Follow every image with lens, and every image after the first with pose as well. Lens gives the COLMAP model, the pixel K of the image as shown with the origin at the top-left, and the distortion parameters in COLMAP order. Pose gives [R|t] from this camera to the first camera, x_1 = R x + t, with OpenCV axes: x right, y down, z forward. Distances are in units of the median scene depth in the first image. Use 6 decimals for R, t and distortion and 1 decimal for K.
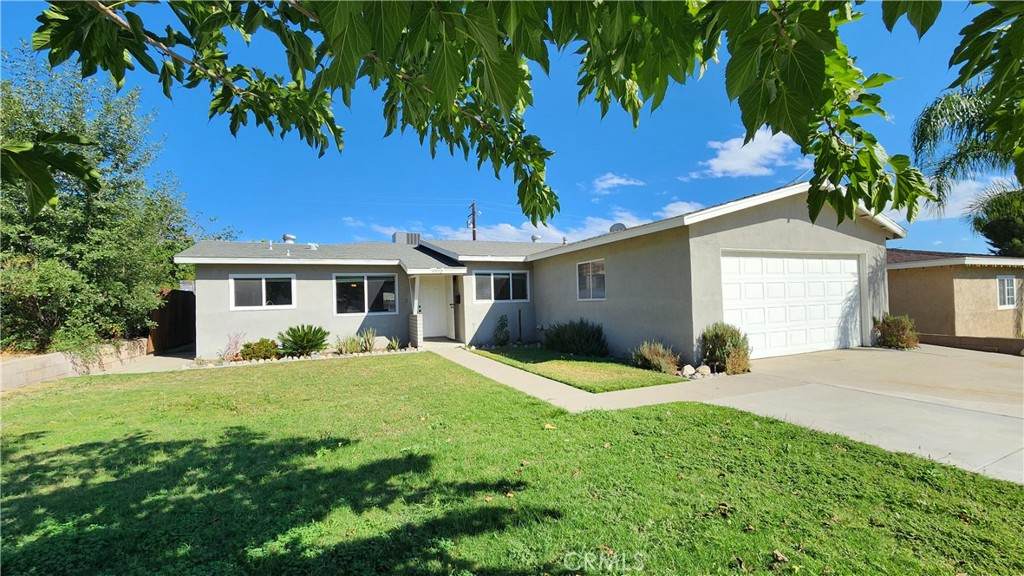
lens RADIAL K [[416.5, 0, 511.4], [0, 416.5, 295.5], [0, 0, 1]] dist [-0.001241, -0.000300]
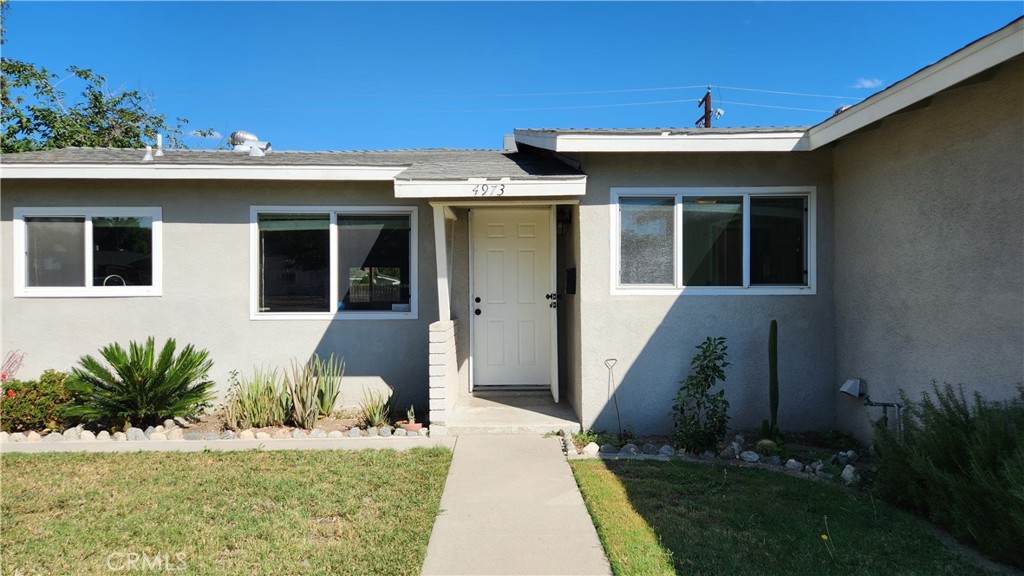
lens RADIAL K [[681.2, 0, 508.6], [0, 681.2, 289.6], [0, 0, 1]] dist [0.075442, -0.073717]
pose [[0.928066, 0.024814, -0.371589, 0.025809], [-0.018324, 0.999612, 0.020987, 0.005677], [0.371966, -0.012669, 0.928160, 0.500529]]
